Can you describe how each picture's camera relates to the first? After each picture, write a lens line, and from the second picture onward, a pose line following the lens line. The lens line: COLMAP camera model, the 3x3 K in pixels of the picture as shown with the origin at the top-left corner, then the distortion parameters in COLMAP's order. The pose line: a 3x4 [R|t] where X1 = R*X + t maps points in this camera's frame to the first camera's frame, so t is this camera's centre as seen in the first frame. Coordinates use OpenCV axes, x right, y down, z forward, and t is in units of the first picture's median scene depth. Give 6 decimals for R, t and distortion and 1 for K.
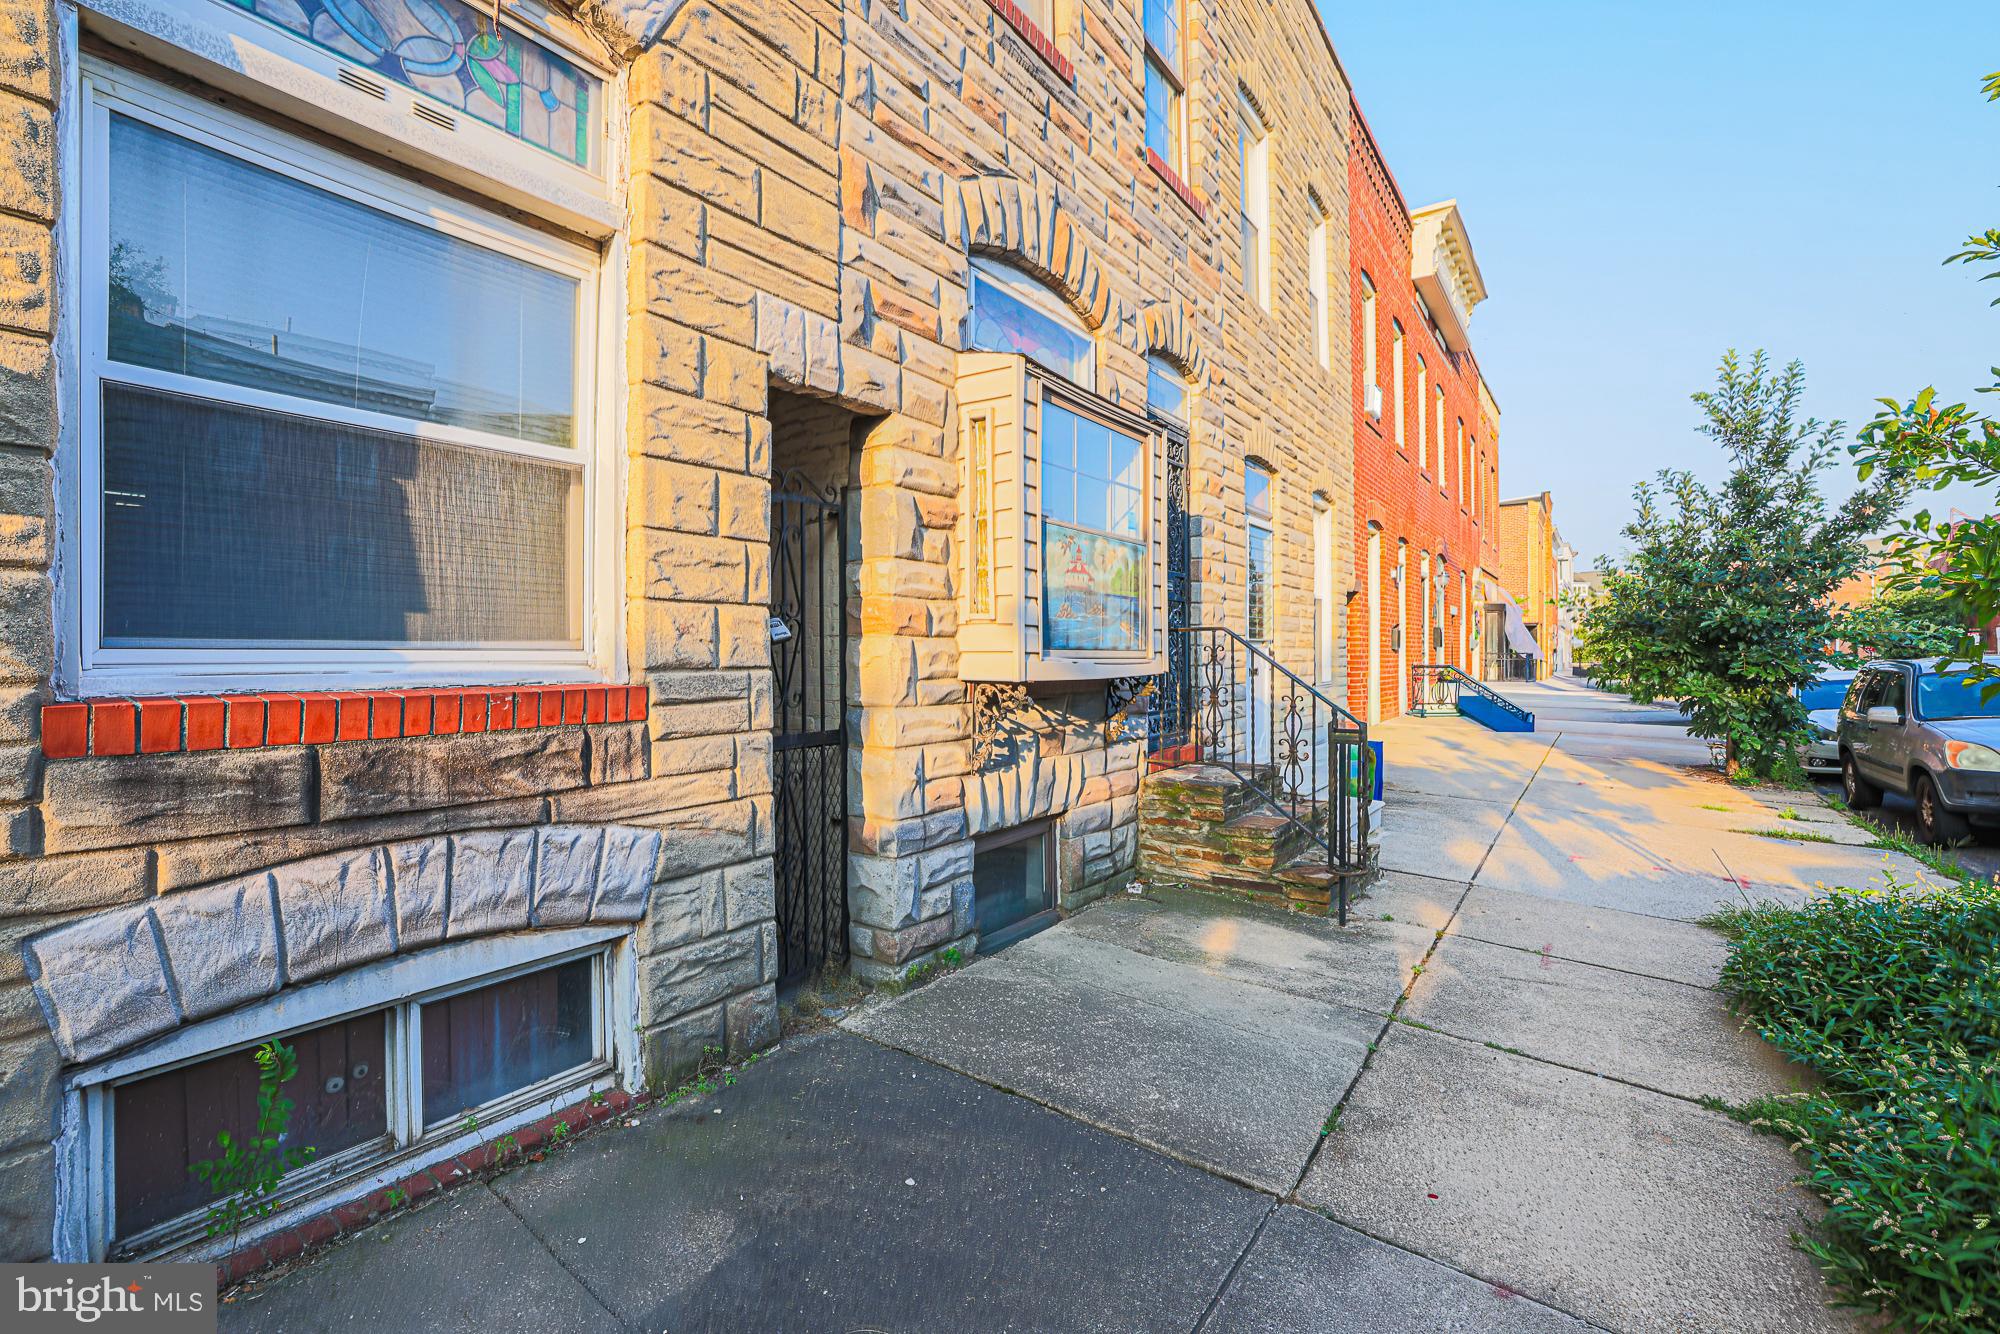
lens RADIAL K [[874.5, 0, 993.8], [0, 874.5, 659.3], [0, 0, 1]] dist [-0.028683, 0.012659]
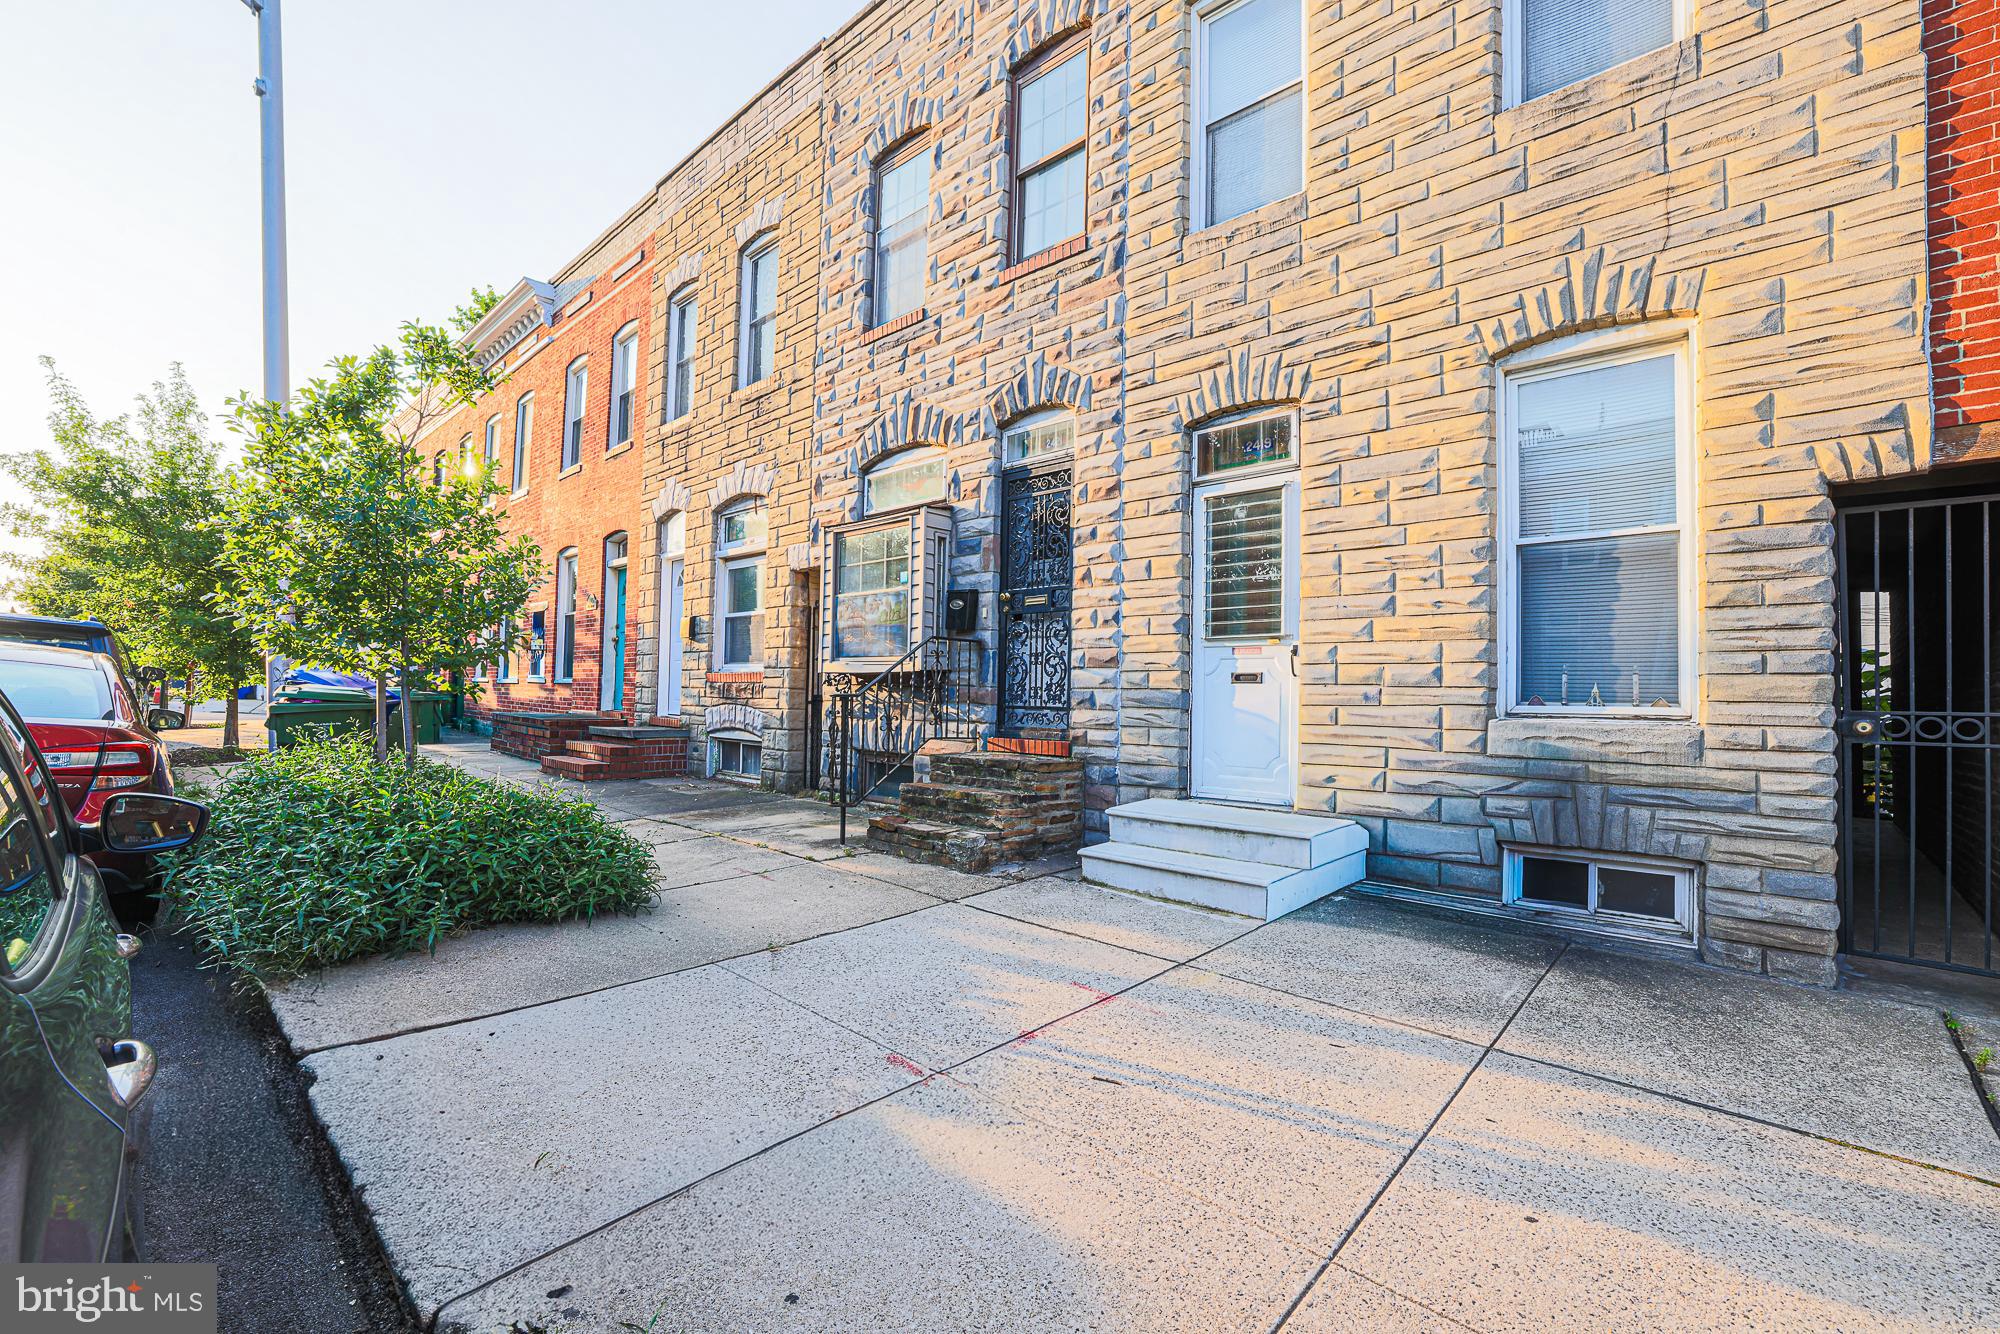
lens RADIAL K [[874.5, 0, 993.8], [0, 874.5, 659.3], [0, 0, 1]] dist [-0.028683, 0.012659]
pose [[-0.147063, -0.033505, -0.988559, 1.927129], [-0.018264, 0.999348, -0.031153, 0.046325], [0.988958, 0.013474, -0.147579, 1.574183]]
